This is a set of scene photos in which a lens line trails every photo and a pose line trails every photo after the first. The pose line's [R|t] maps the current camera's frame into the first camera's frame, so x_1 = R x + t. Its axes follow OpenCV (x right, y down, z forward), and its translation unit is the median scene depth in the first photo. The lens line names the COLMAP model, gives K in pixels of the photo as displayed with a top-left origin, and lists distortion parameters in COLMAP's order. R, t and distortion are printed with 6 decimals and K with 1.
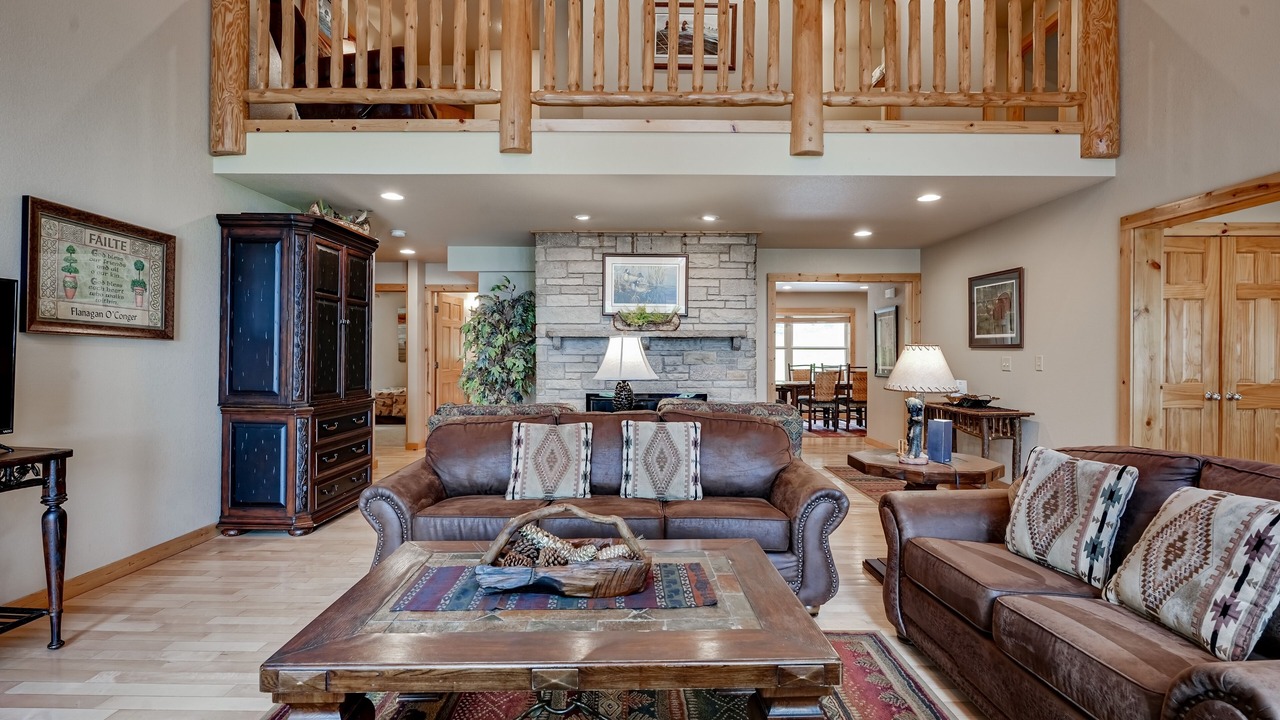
lens RADIAL K [[608.3, 0, 639.0], [0, 608.3, 352.7], [0, 0, 1]] dist [-0.001804, 0.000408]
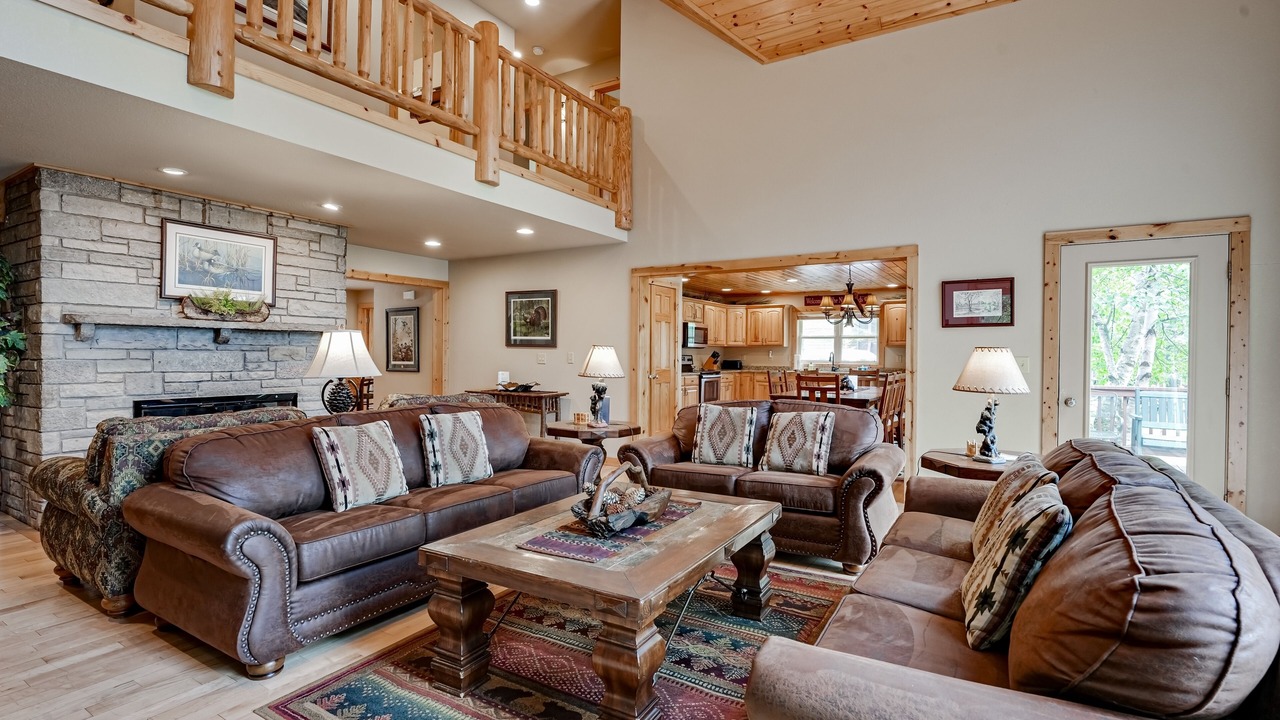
lens RADIAL K [[608.3, 0, 646.6], [0, 608.3, 360.0], [0, 0, 1]] dist [-0.001804, 0.000408]
pose [[0.522408, -0.006628, 0.852670, -0.394882], [-0.008817, 0.999874, 0.013175, 0.001545], [-0.852650, -0.014401, 0.522284, 0.073172]]
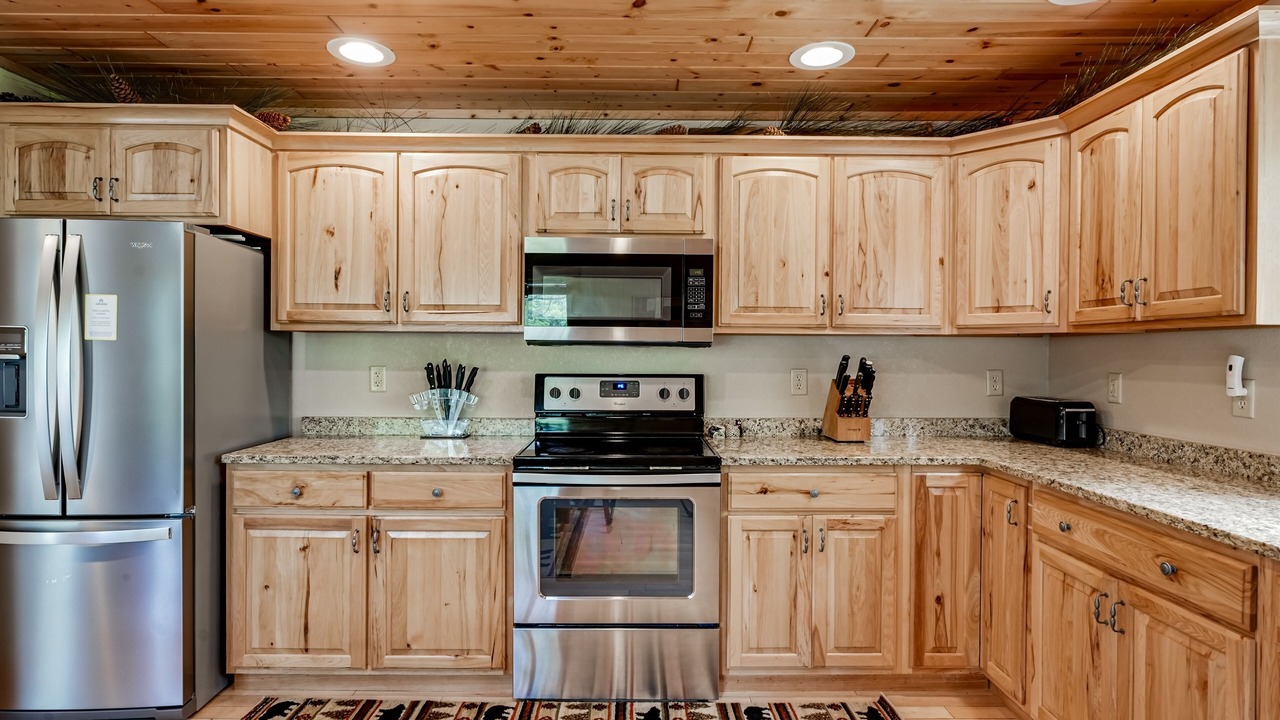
lens RADIAL K [[680.7, 0, 641.3], [0, 680.7, 358.6], [0, 0, 1]] dist [-0.001410, -0.000129]
pose [[0.999992, 0.002293, -0.003365, 1.277882], [-0.002261, 0.999953, 0.009399, -0.006944], [0.003387, -0.009391, 0.999950, 0.426864]]
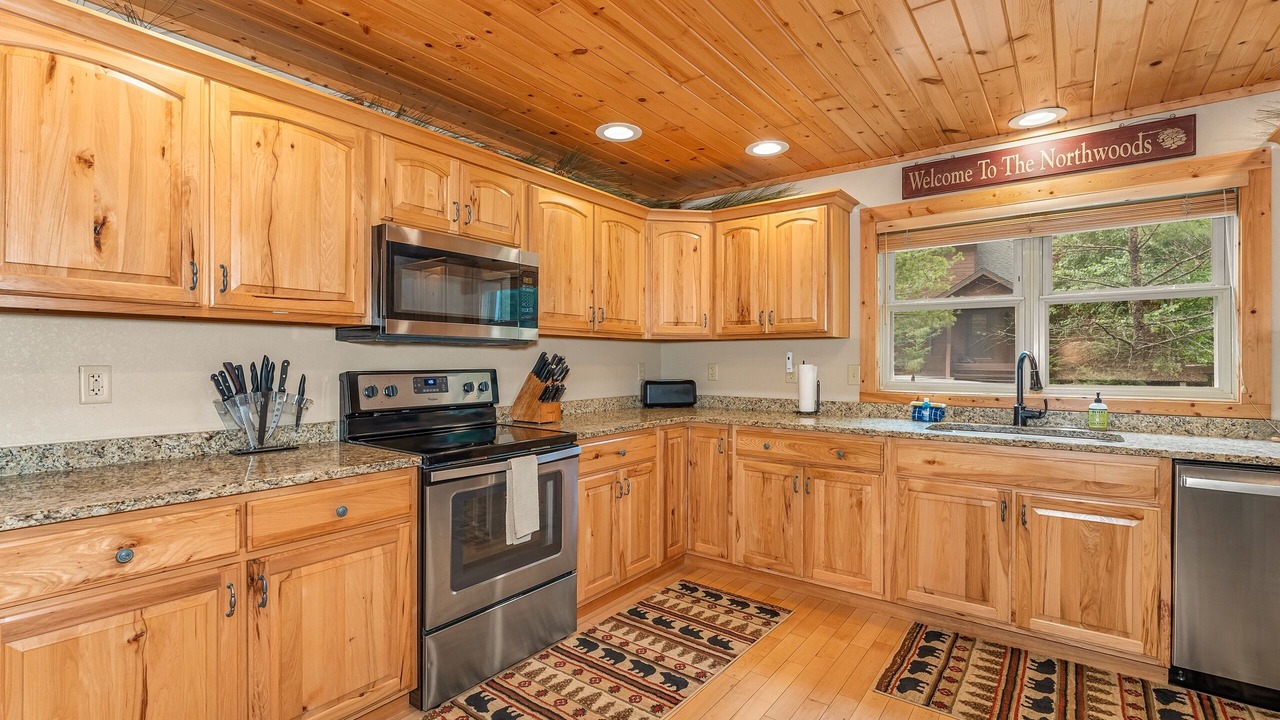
lens RADIAL K [[568.0, 0, 641.6], [0, 568.0, 361.6], [0, 0, 1]] dist [-0.003902, -0.000433]
pose [[0.614431, -0.005390, 0.788952, 1.008098], [0.001891, 0.999984, 0.005360, 0.000868], [-0.788968, -0.001801, 0.614431, 0.545070]]
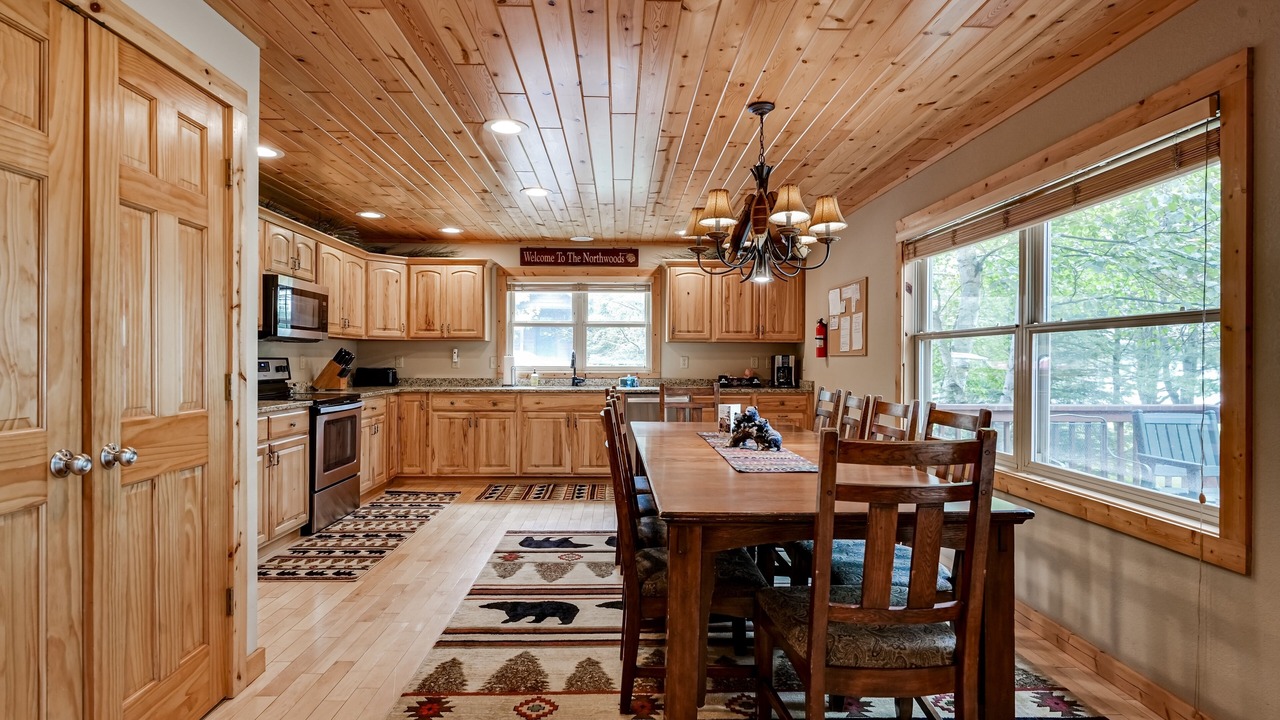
lens RADIAL K [[668.2, 0, 640.9], [0, 668.2, 363.5], [0, 0, 1]] dist [0.002751, 0.000882]
pose [[-0.024837, -0.009779, 0.999644, 0.403931], [-0.007034, 0.999929, 0.009607, 0.006039], [-0.999667, -0.006793, -0.024904, 0.499149]]
